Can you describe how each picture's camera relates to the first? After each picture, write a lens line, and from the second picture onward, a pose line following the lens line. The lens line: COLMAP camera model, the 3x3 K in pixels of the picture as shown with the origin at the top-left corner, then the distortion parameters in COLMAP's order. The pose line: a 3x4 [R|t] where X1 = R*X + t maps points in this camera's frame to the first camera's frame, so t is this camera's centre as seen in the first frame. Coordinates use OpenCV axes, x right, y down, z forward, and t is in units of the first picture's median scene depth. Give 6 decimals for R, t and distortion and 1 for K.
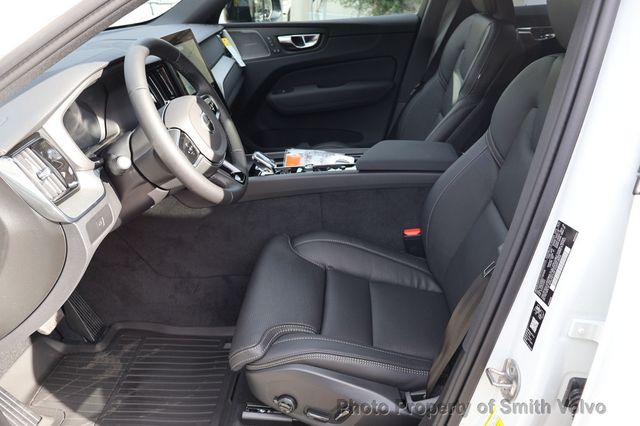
lens RADIAL K [[544.6, 0, 320.0], [0, 544.6, 213.0], [0, 0, 1]] dist [0.010453, 0.003045]
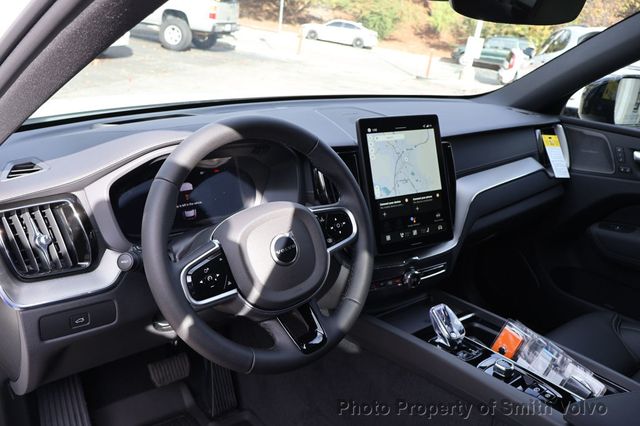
lens RADIAL K [[544.6, 0, 320.0], [0, 544.6, 213.0], [0, 0, 1]] dist [0.010453, 0.003045]
pose [[0.659877, 0.330450, -0.674808, 0.144626], [-0.391545, 0.917750, 0.066536, -0.146946], [0.641292, 0.220312, 0.734988, 0.277527]]
